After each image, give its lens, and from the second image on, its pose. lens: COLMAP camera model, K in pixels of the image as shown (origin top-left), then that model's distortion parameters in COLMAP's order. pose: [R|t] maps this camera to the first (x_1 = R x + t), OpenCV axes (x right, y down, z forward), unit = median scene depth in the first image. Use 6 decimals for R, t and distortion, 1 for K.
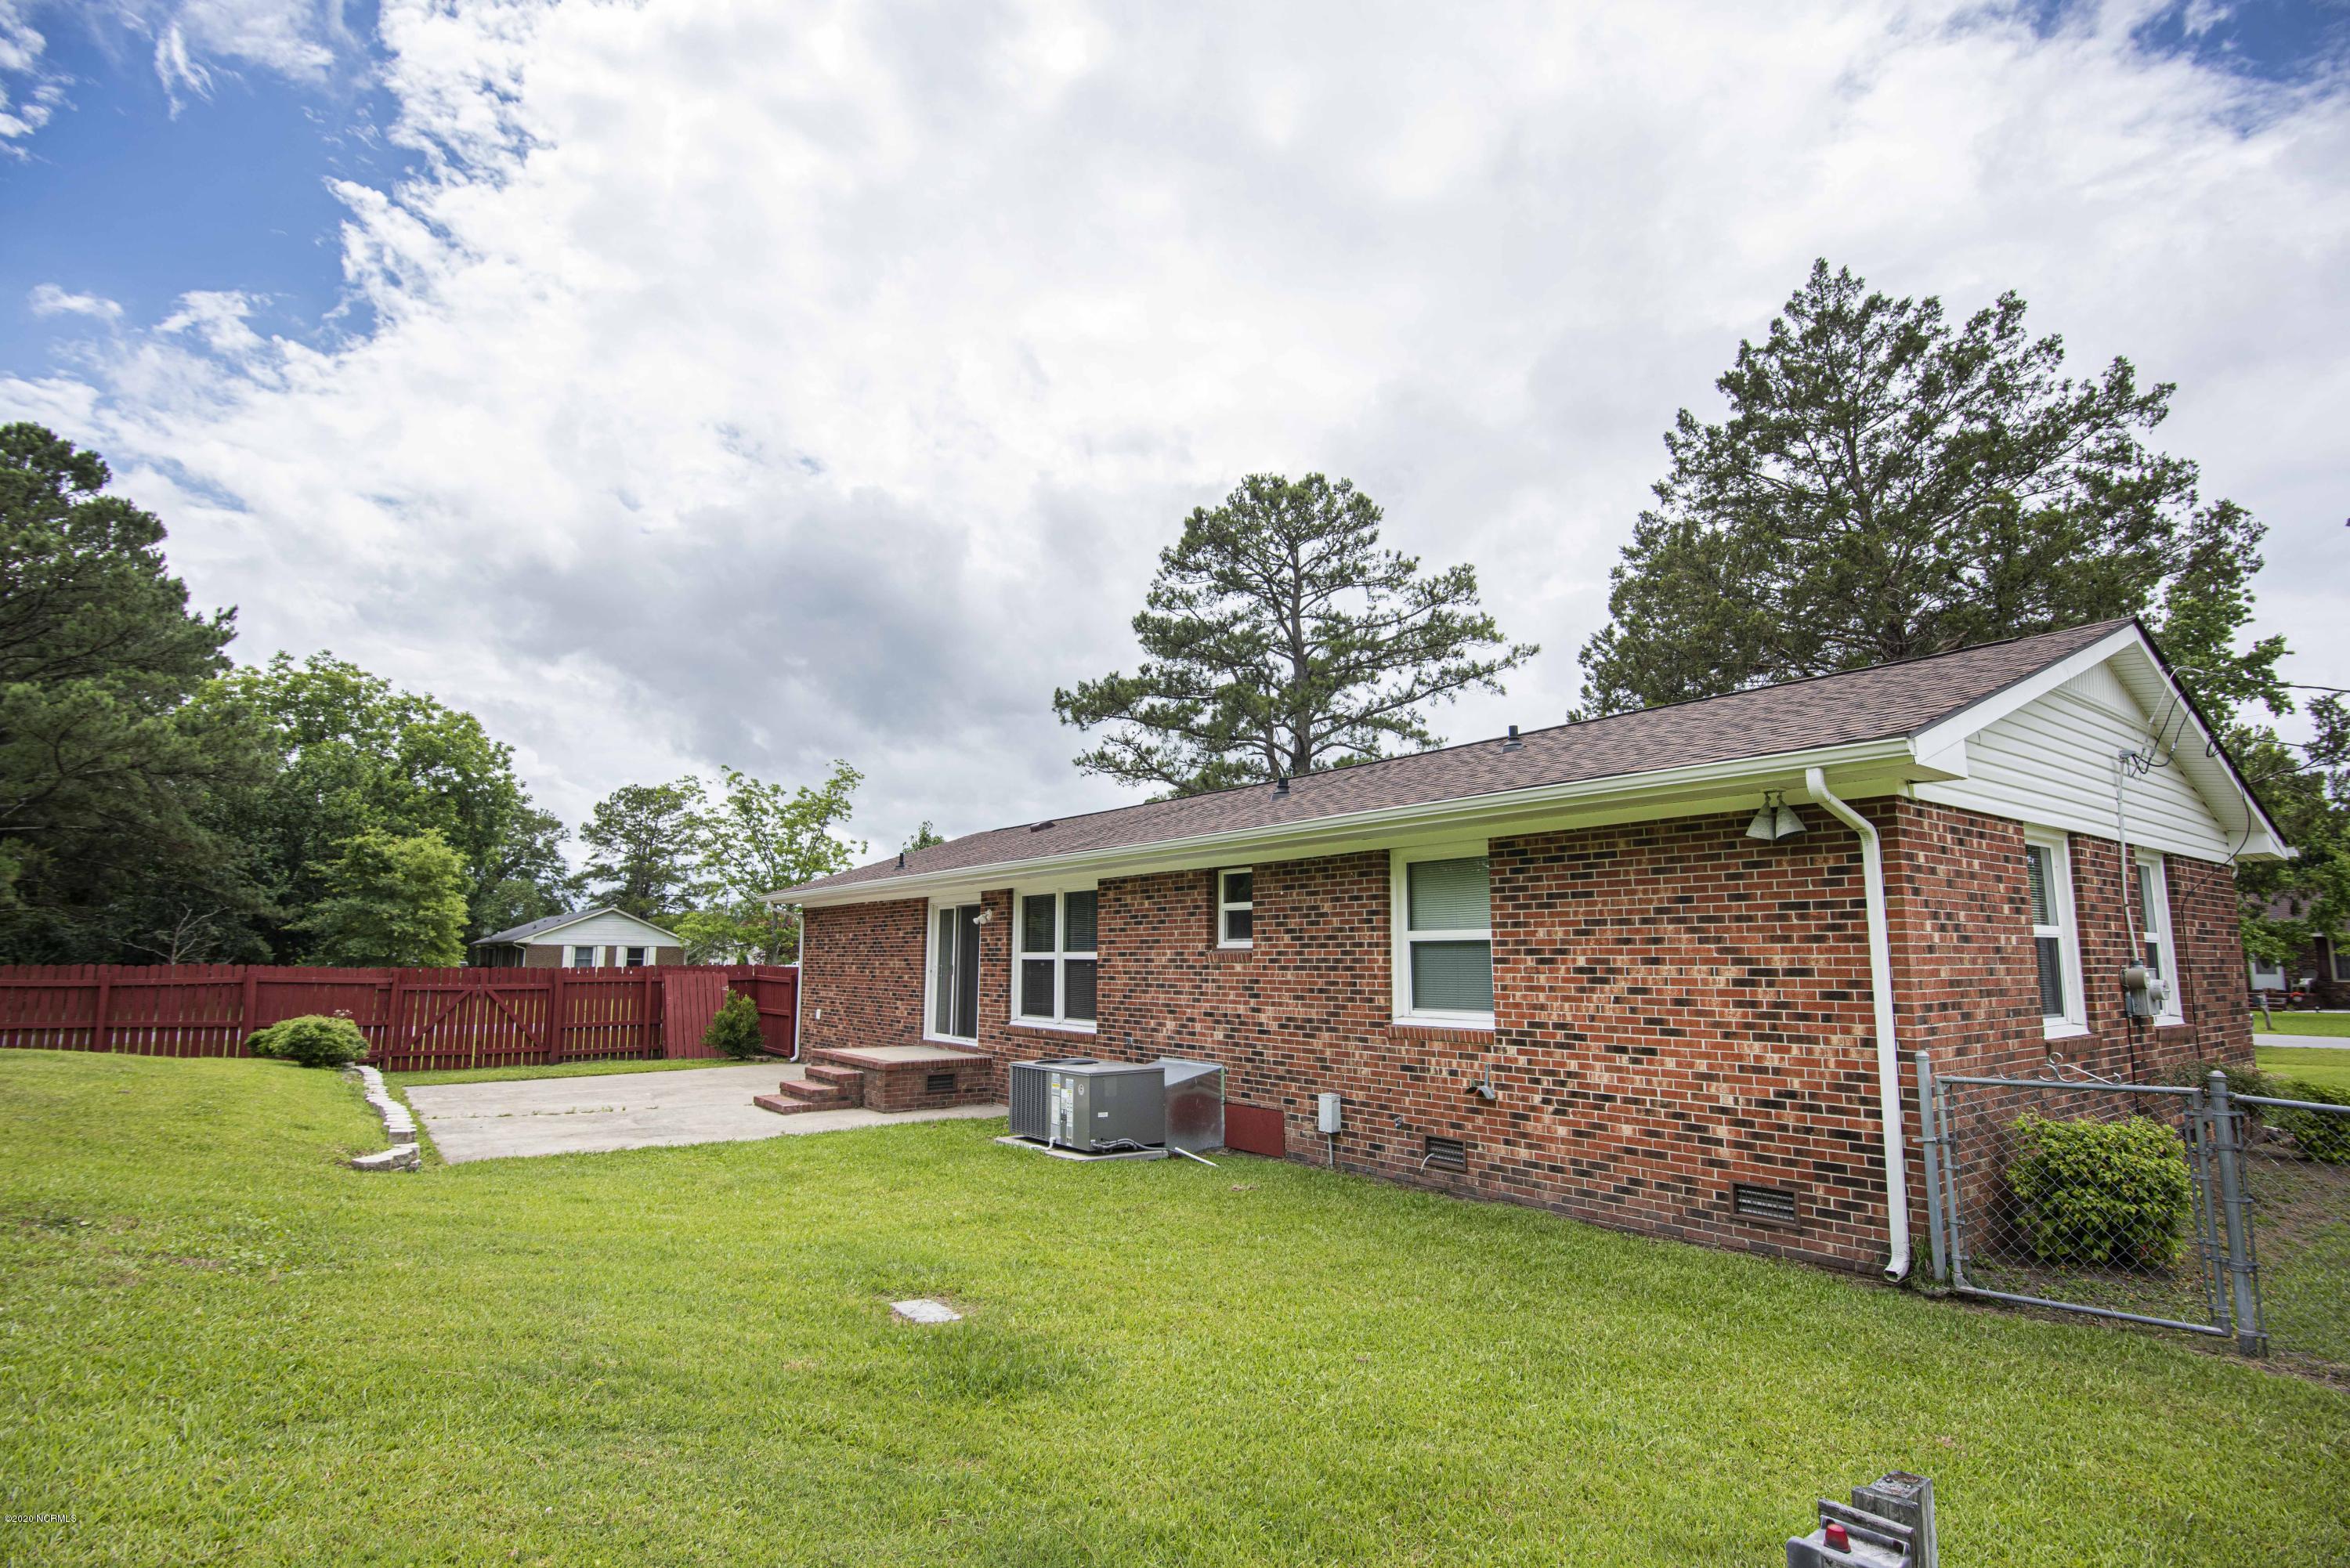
lens RADIAL K [[1151.5, 0, 1169.2], [0, 1151.5, 788.8], [0, 0, 1]] dist [-0.021343, -0.000310]
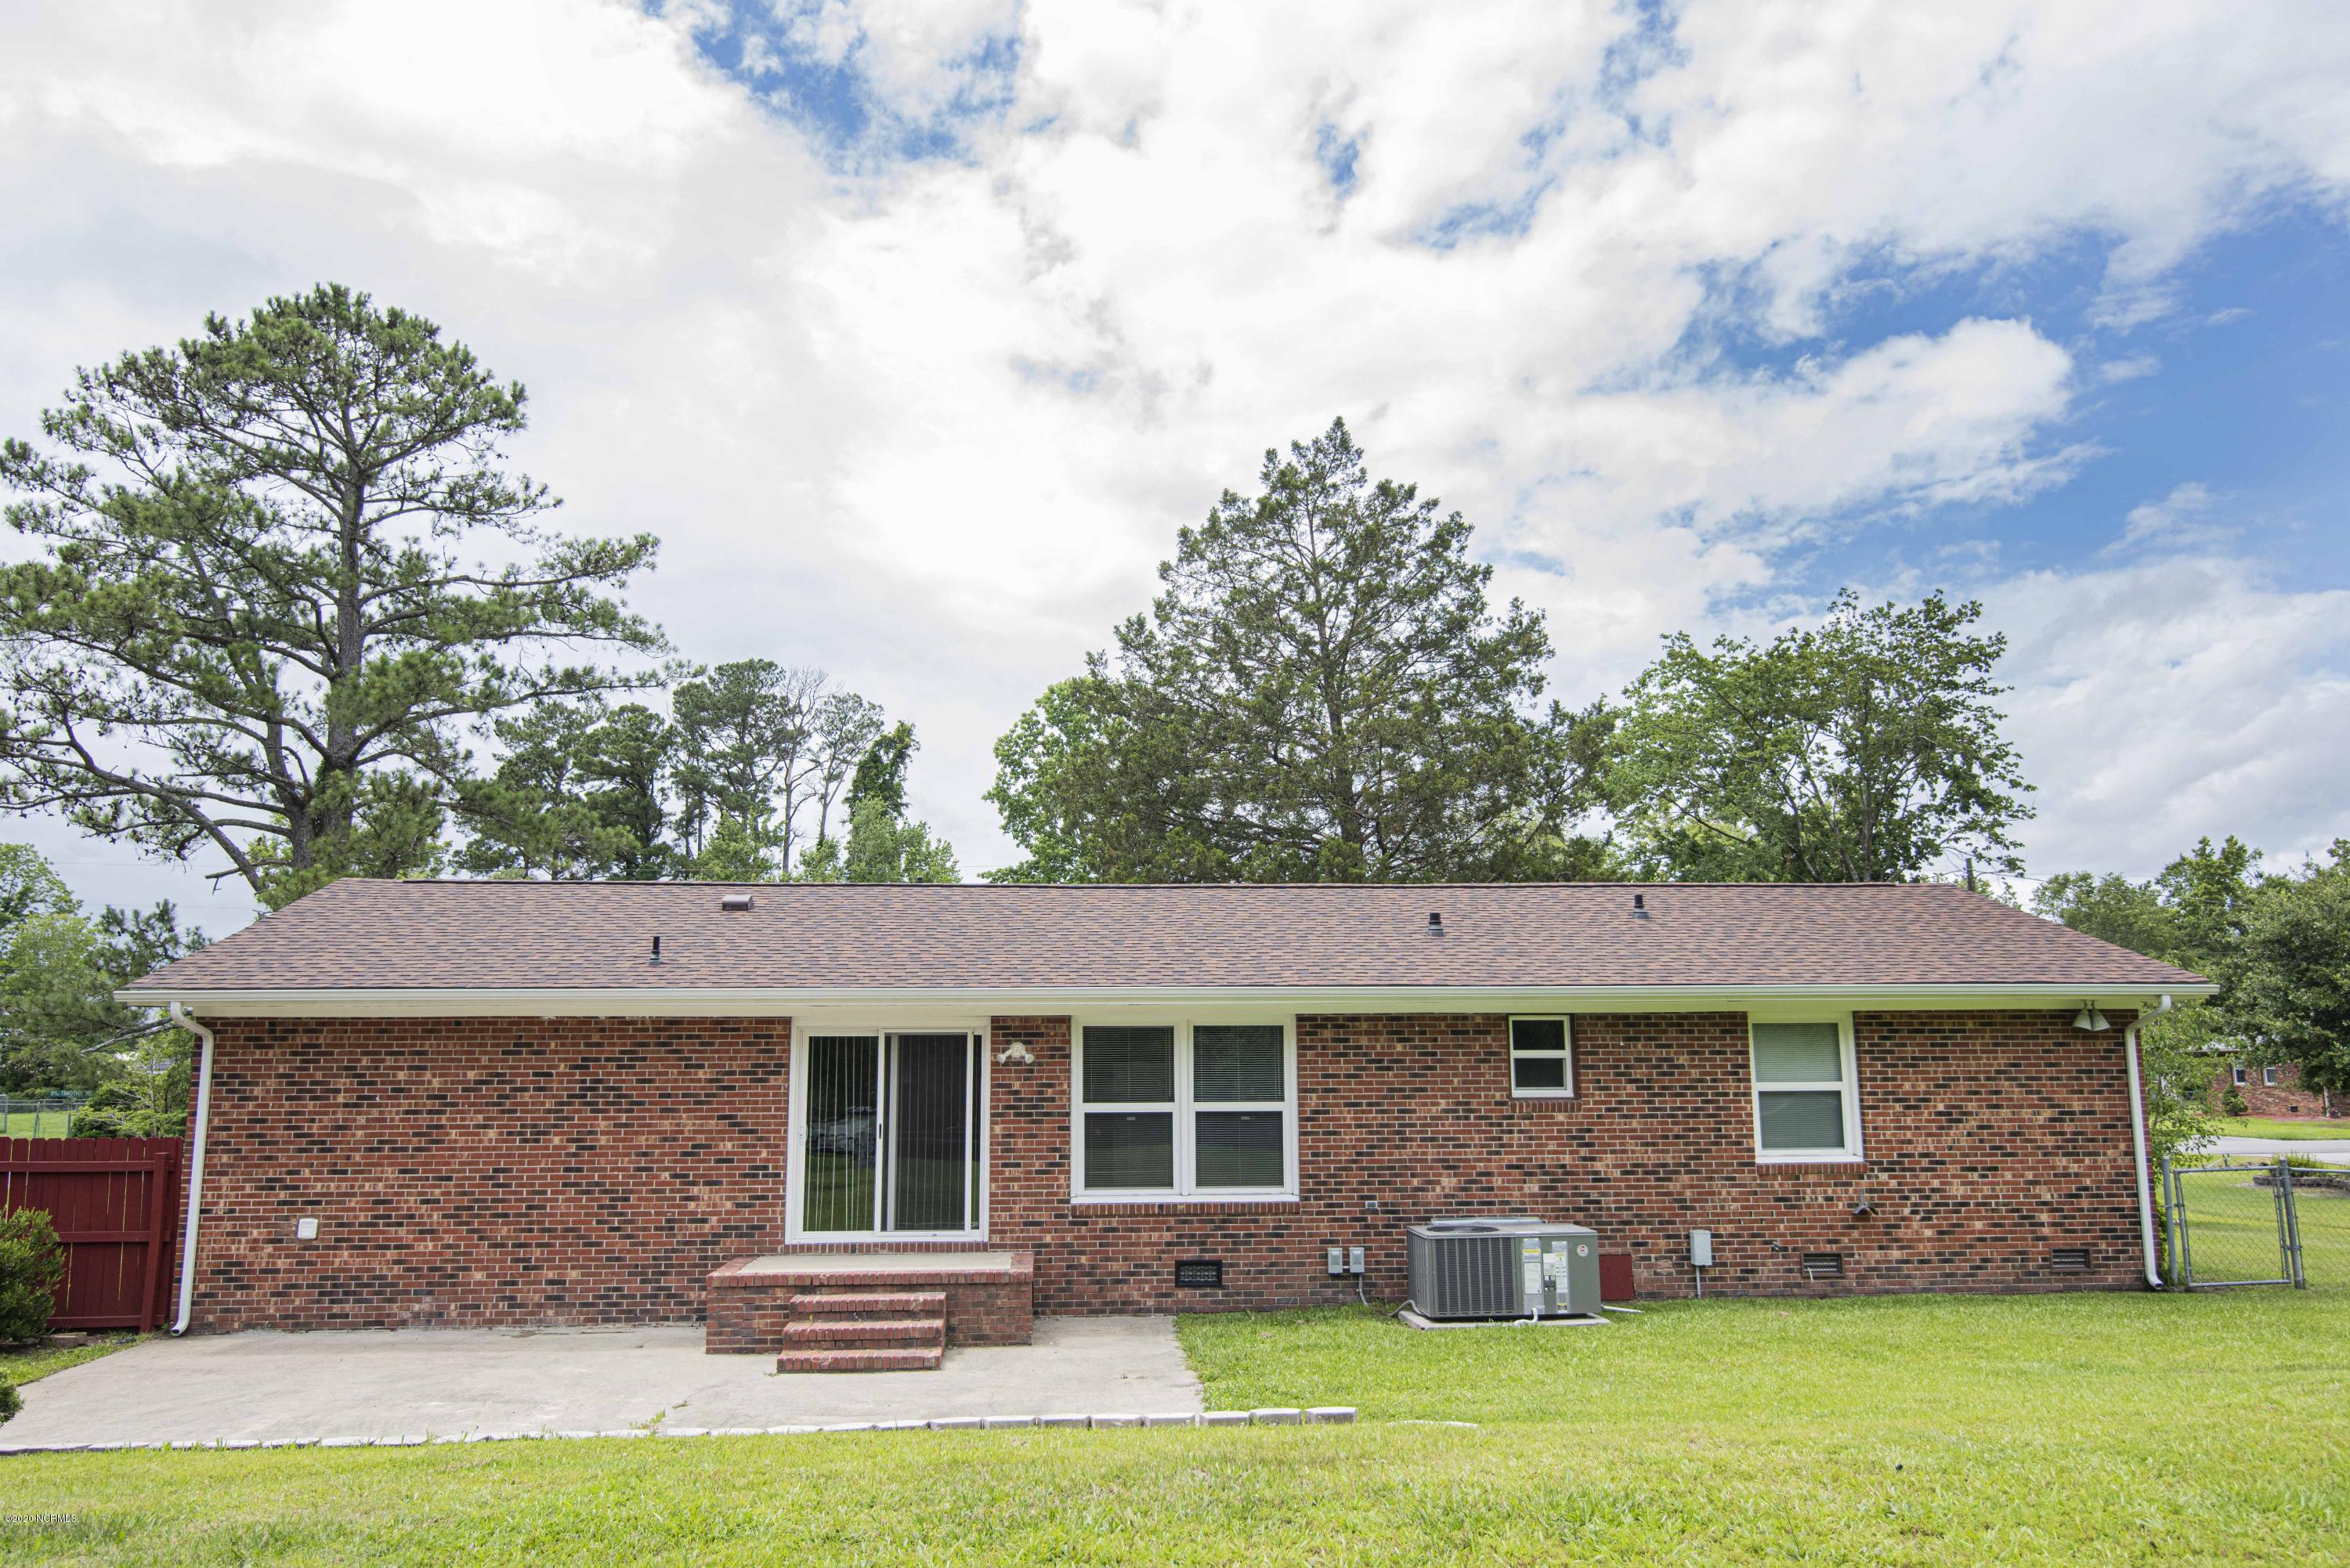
lens RADIAL K [[1691.8, 0, 1143.8], [0, 1691.8, 790.7], [0, 0, 1]] dist [-0.002662, 0.000623]
pose [[0.532927, 0.131653, 0.835857, -1.804920], [-0.117385, 0.989773, -0.081054, 0.048092], [-0.837980, -0.054922, 0.542931, 0.681362]]
